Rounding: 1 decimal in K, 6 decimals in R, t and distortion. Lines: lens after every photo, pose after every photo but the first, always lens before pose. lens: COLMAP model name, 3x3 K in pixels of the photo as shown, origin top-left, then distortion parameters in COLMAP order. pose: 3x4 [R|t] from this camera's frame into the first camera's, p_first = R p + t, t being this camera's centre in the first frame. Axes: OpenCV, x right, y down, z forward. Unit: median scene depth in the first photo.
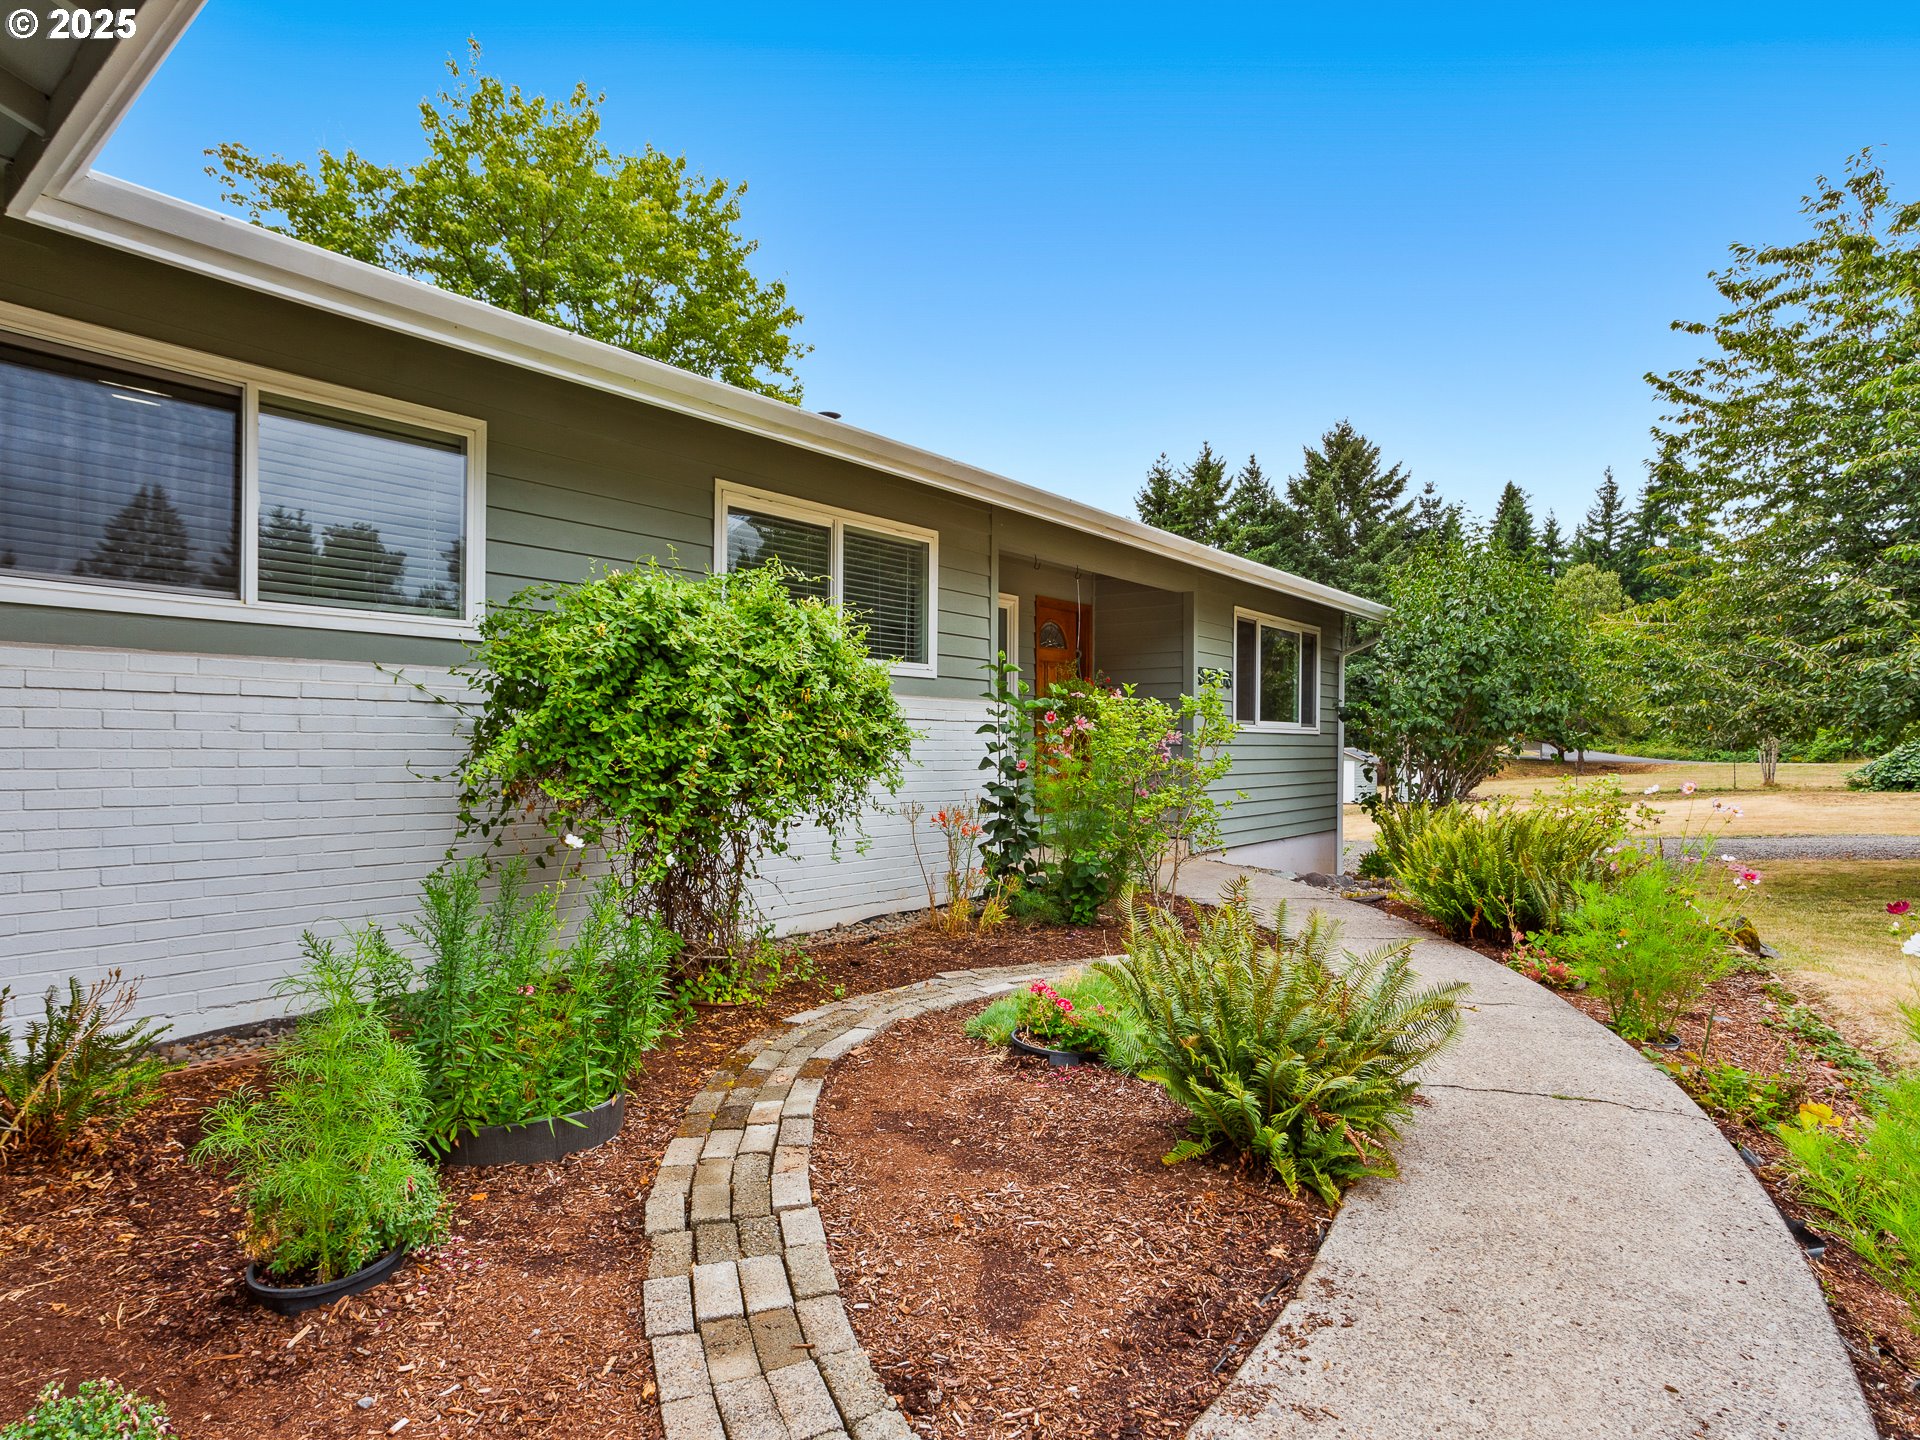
lens RADIAL K [[1047.2, 0, 962.1], [0, 1047.2, 730.0], [0, 0, 1]] dist [-0.011785, 0.005761]
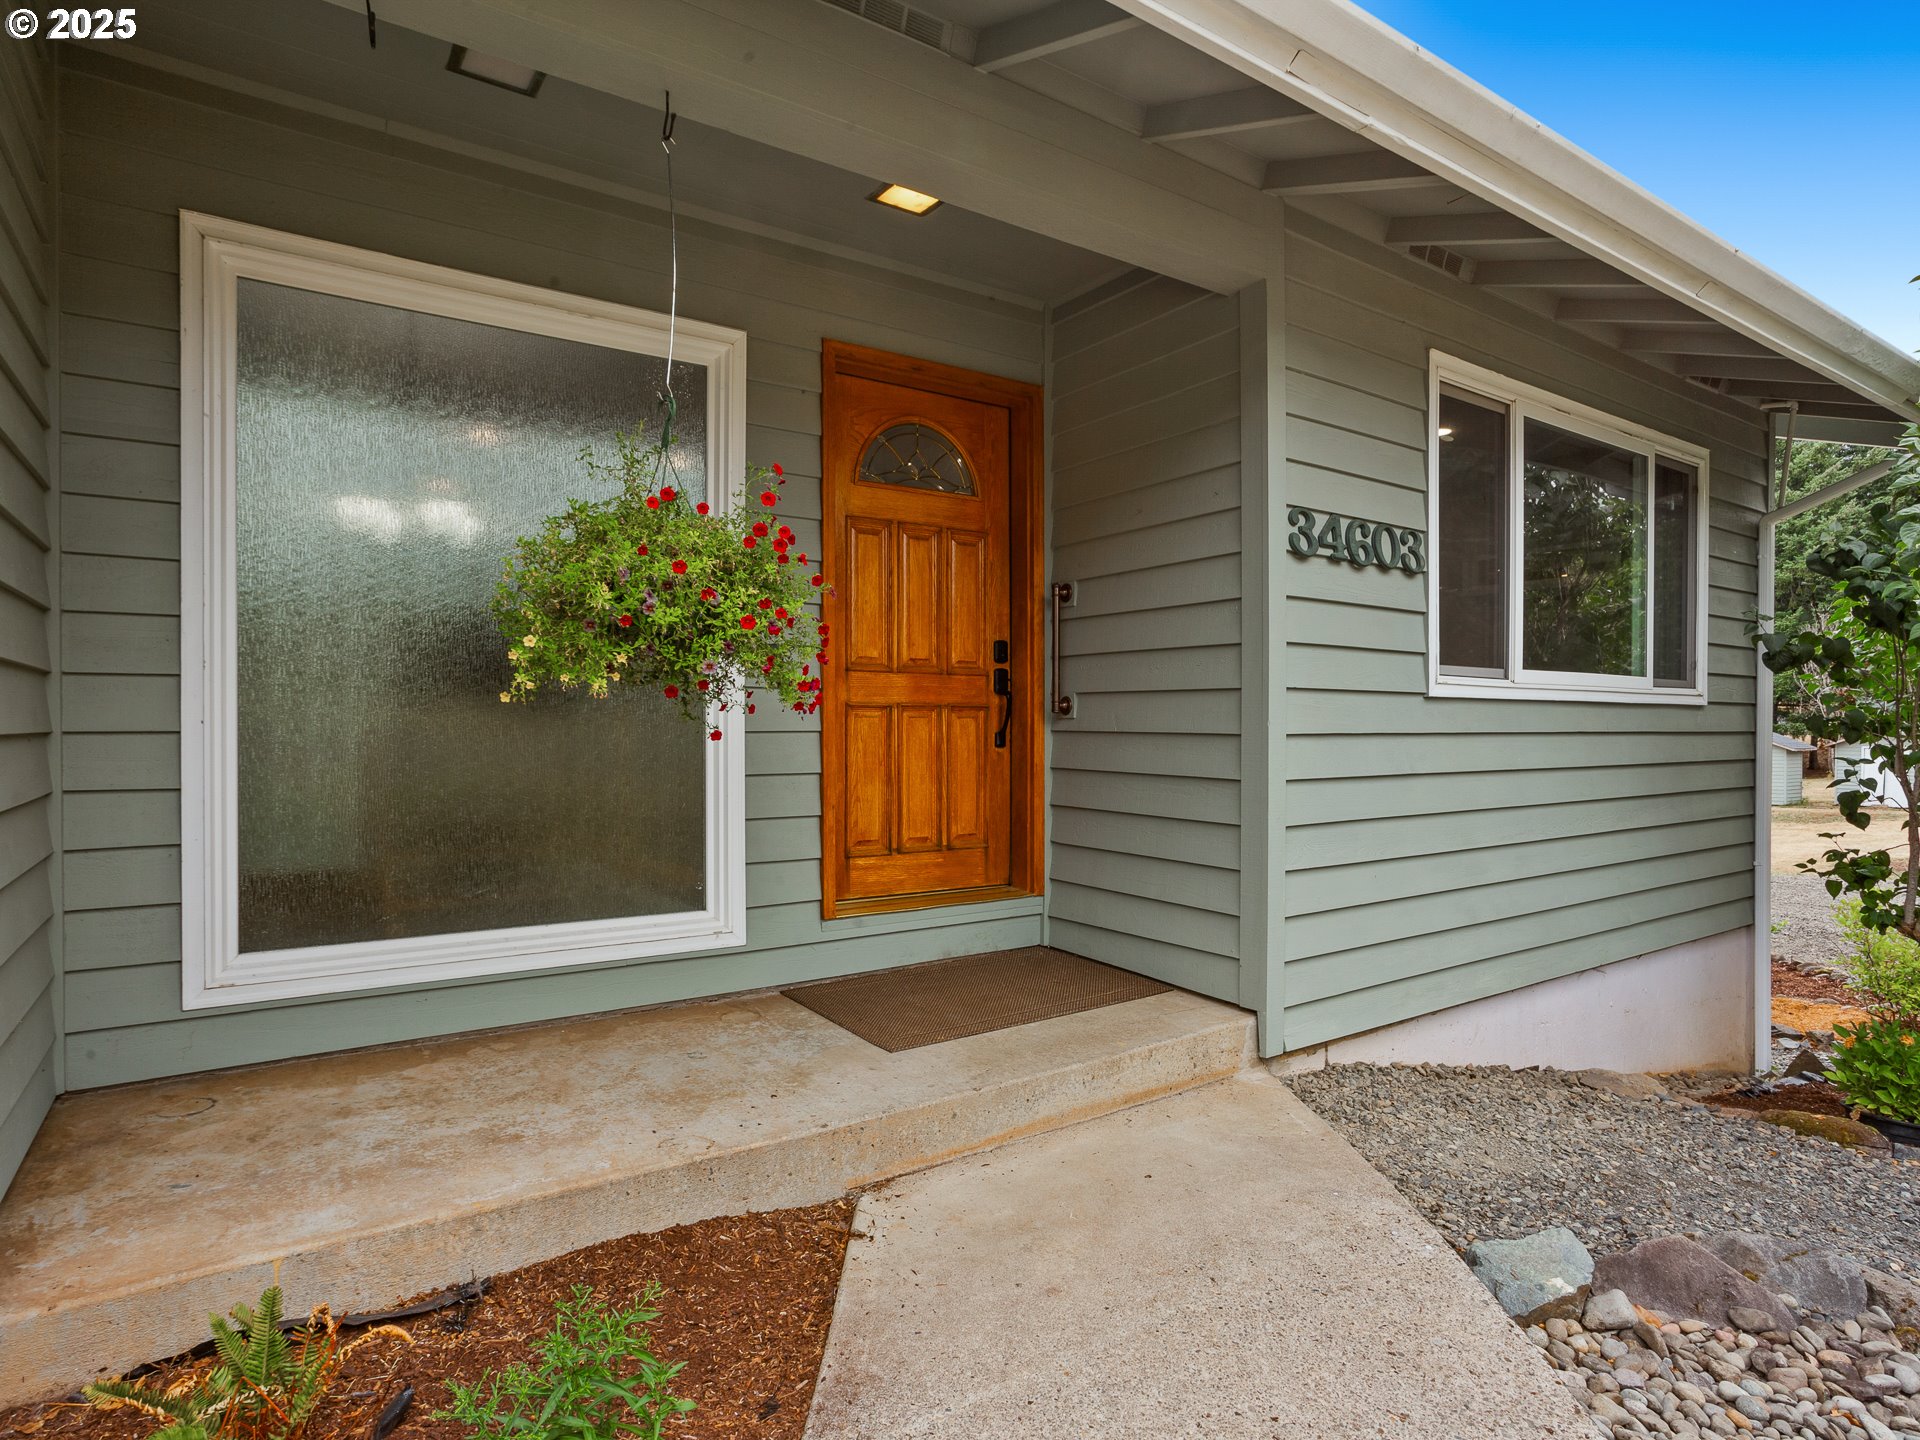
lens RADIAL K [[1047.2, 0, 956.4], [0, 1047.2, 723.7], [0, 0, 1]] dist [-0.011785, 0.005761]
pose [[0.955745, -0.007393, -0.294105, 0.160348], [0.009632, 0.999935, 0.006167, 0.005632], [0.294040, -0.008727, 0.955753, 0.462710]]
